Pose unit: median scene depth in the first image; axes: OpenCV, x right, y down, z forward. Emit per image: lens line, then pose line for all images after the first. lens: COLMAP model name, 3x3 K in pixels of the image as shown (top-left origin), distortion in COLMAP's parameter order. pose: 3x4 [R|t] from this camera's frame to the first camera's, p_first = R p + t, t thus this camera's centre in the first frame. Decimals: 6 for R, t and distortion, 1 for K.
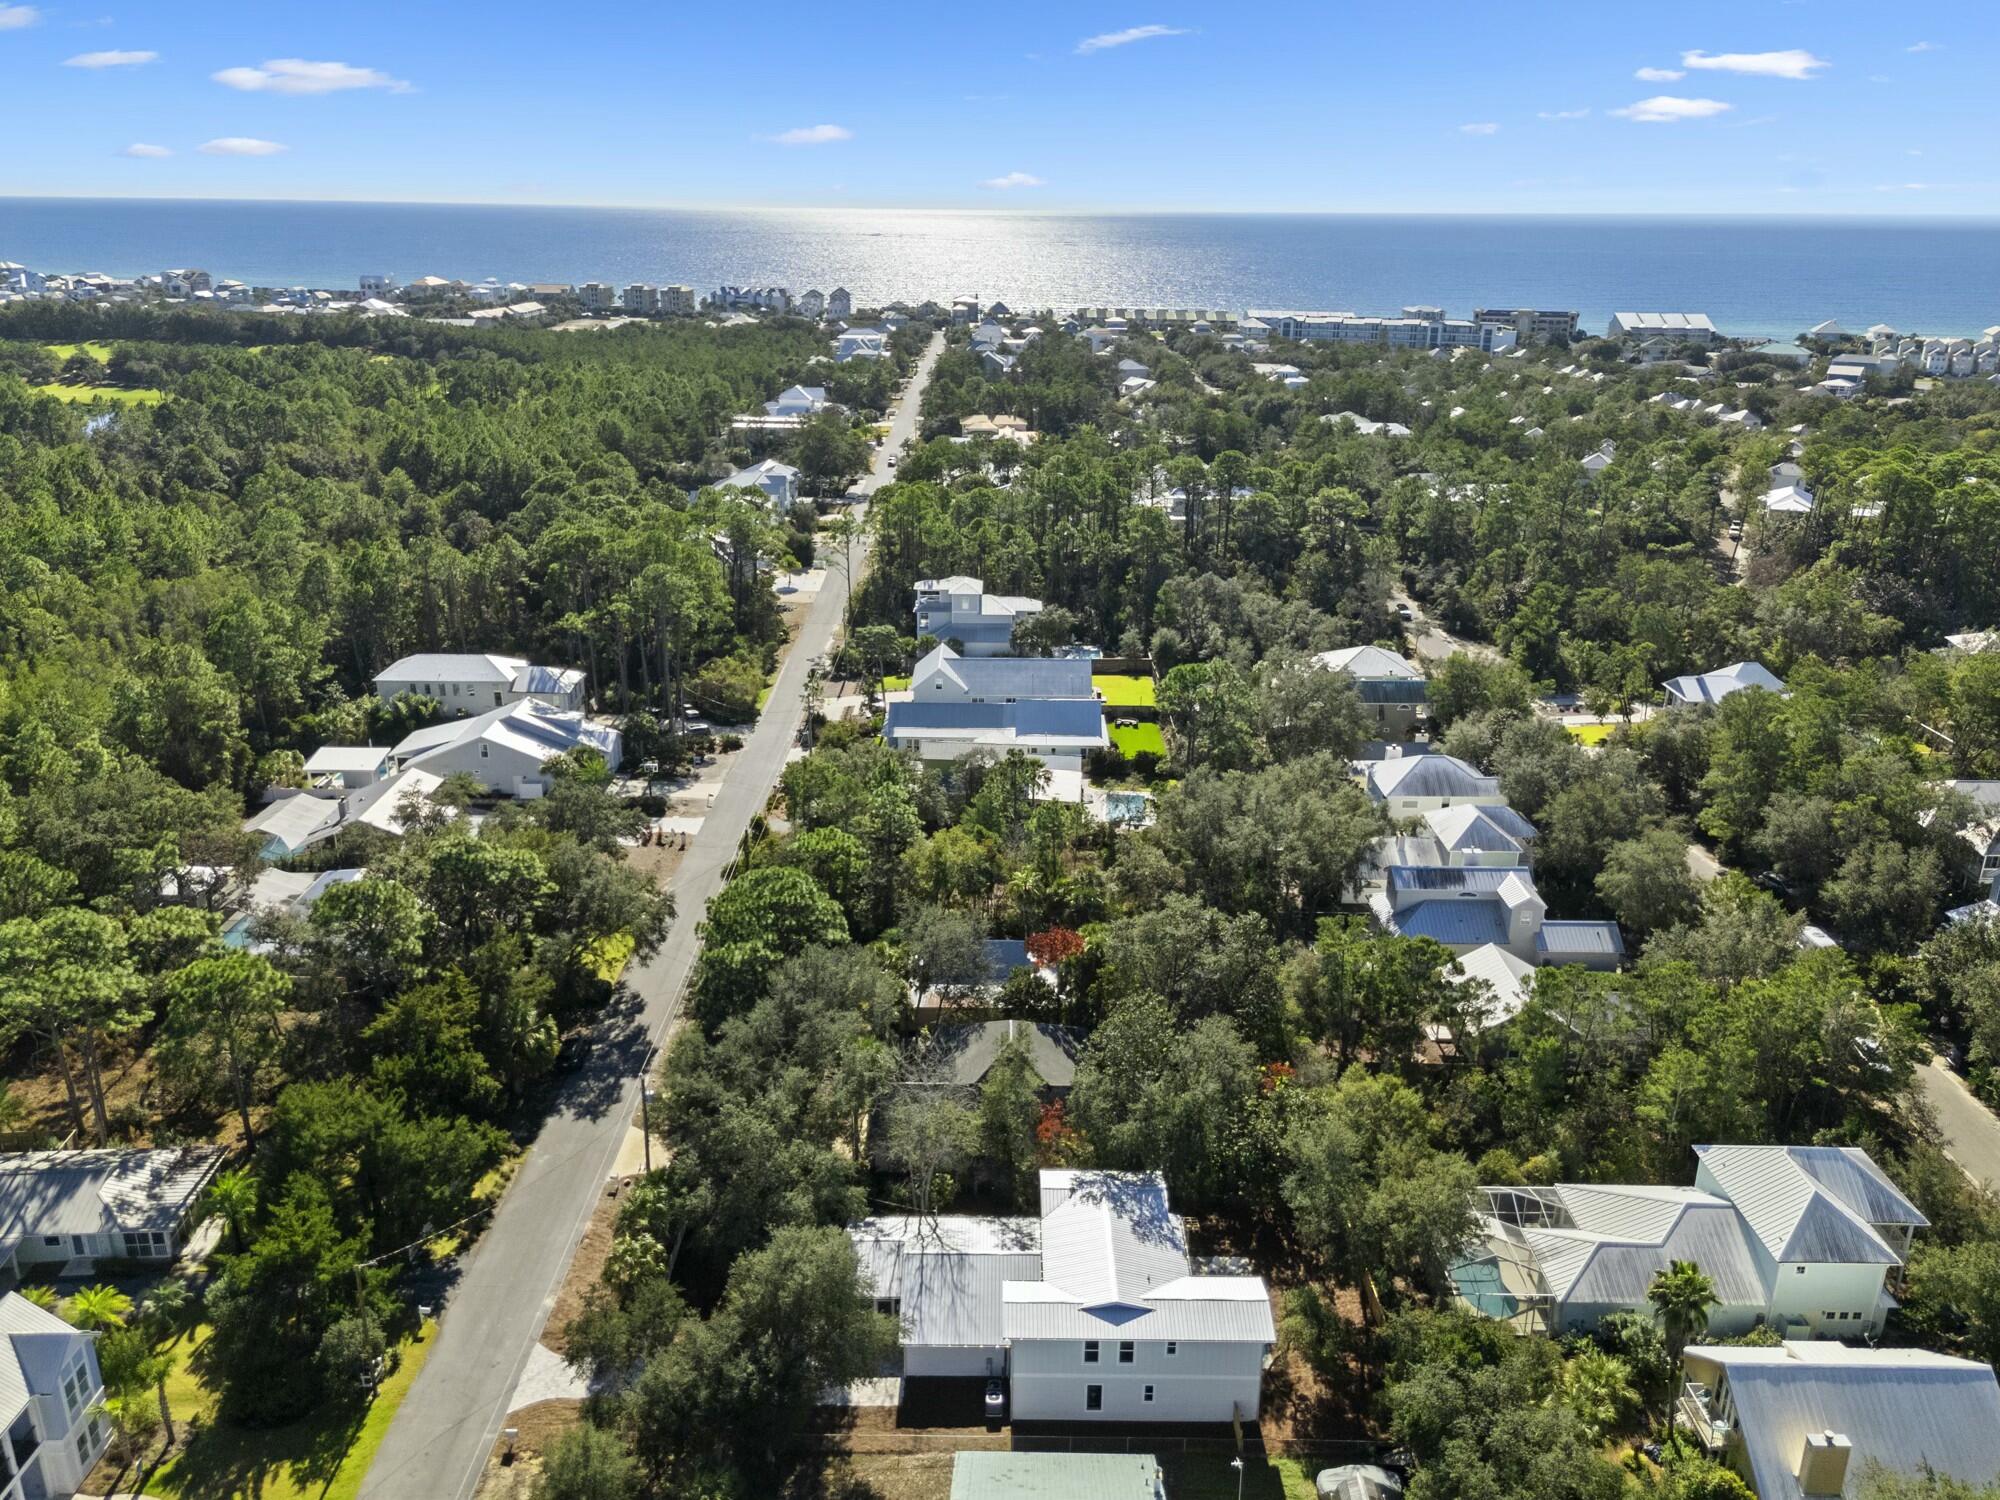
lens RADIAL K [[1483.7, 0, 1000.0], [0, 1483.7, 750.0], [0, 0, 1]] dist [0.006989, -0.000117]
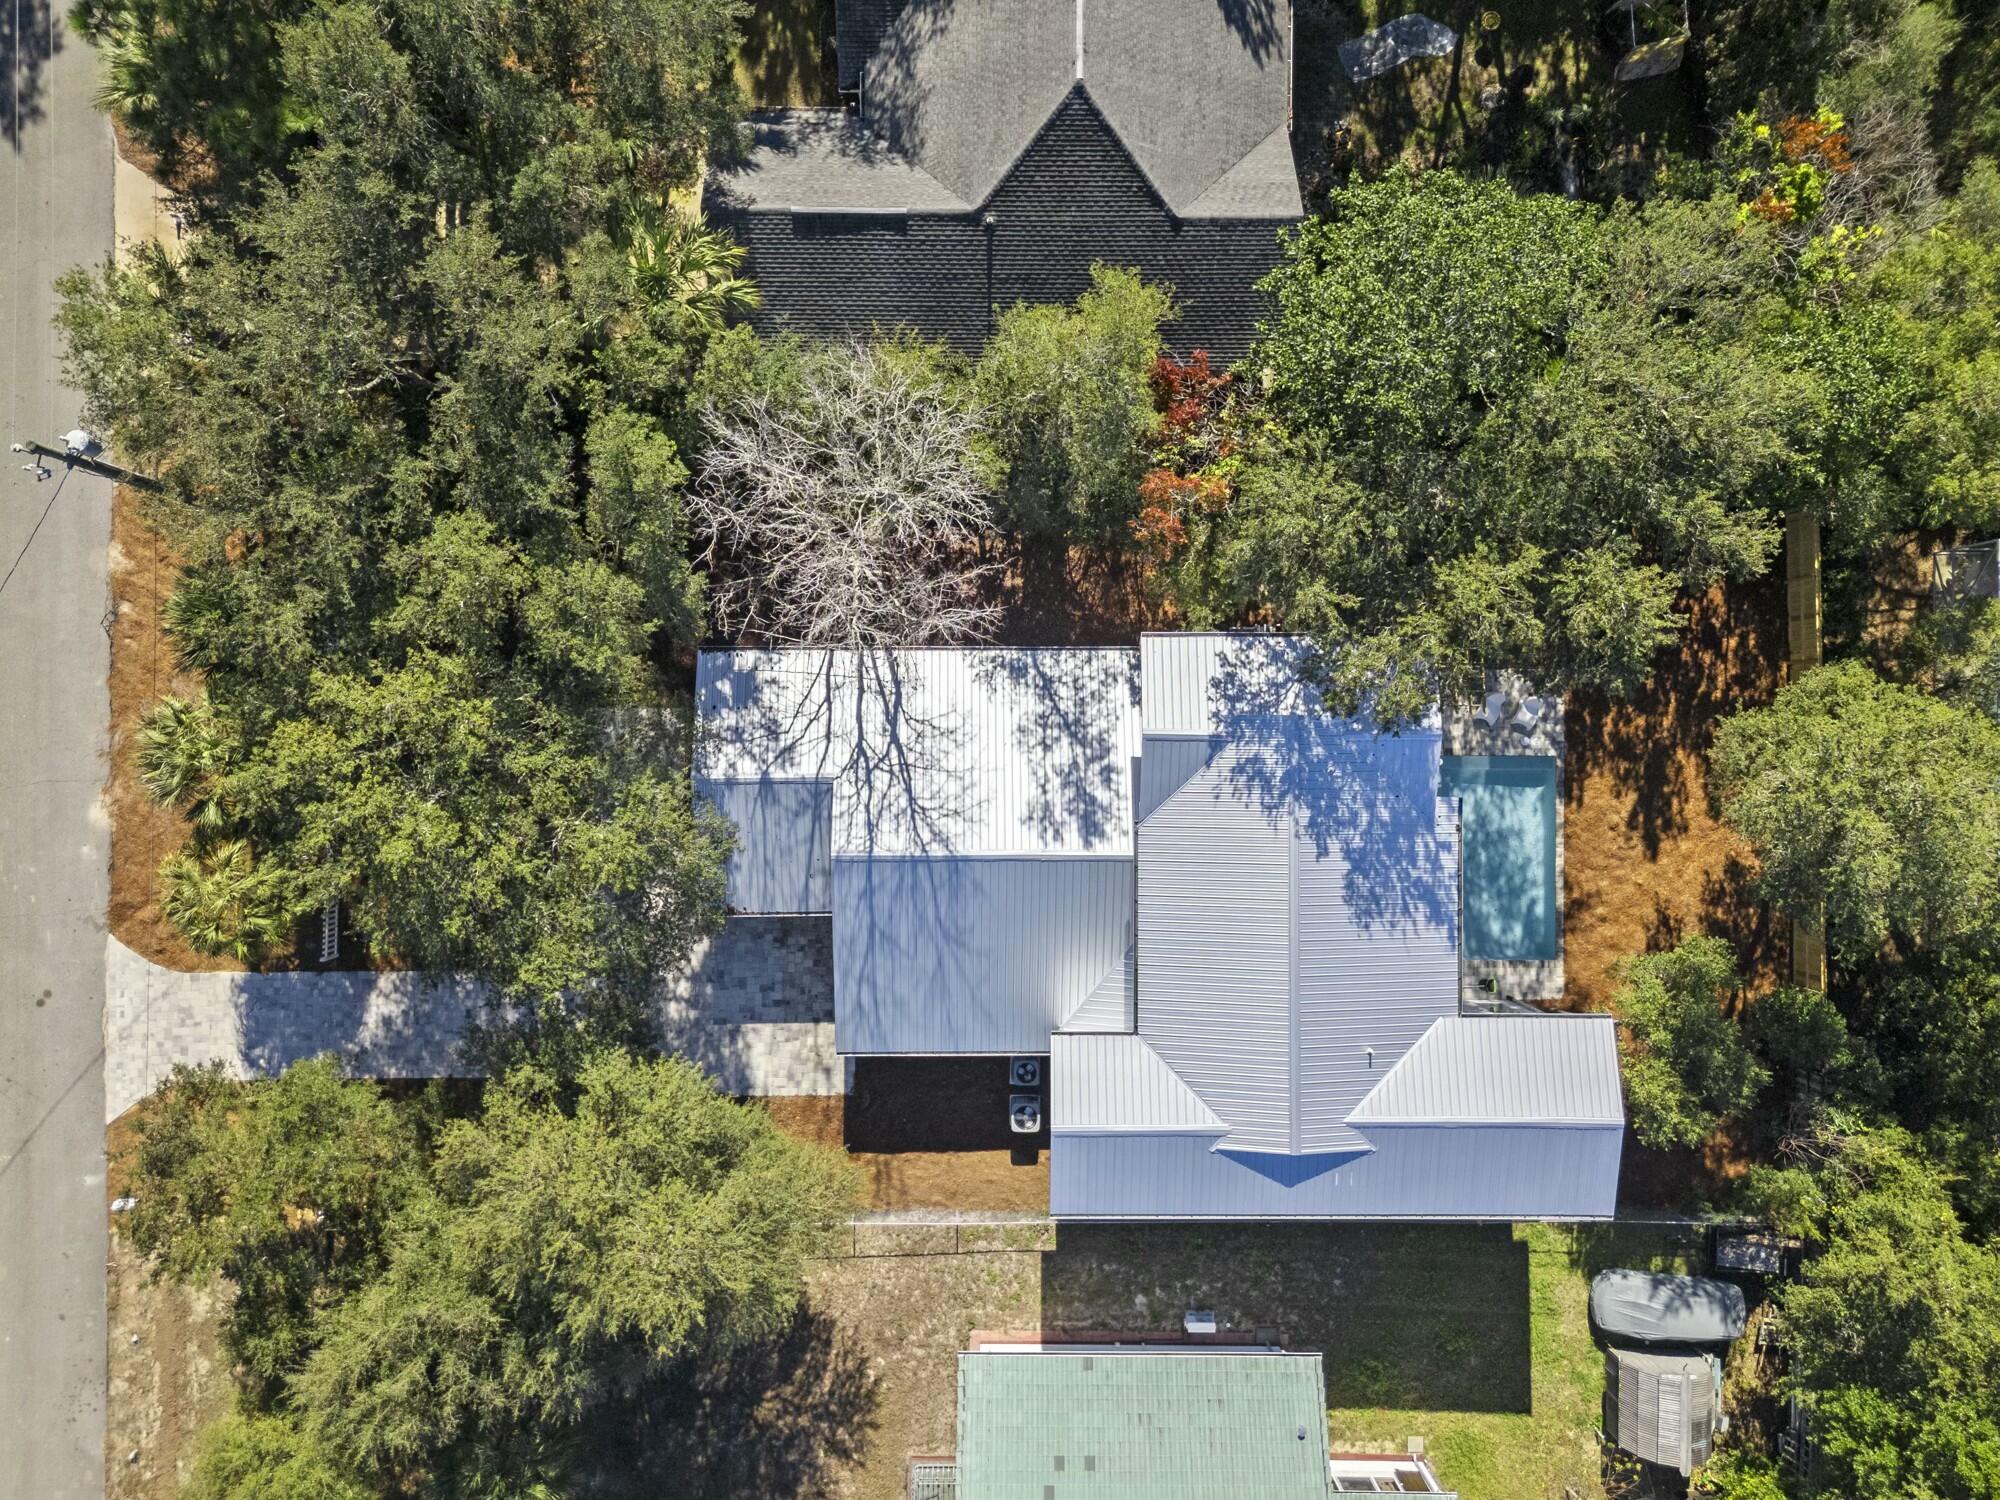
lens RADIAL K [[1483.7, 0, 1000.0], [0, 1483.7, 750.0], [0, 0, 1]] dist [0.006989, -0.000117]
pose [[0.999881, -0.001727, 0.015312, -0.018964], [-0.013611, 0.366845, 0.930183, -0.095231], [-0.007224, -0.930280, 0.366778, 0.852949]]
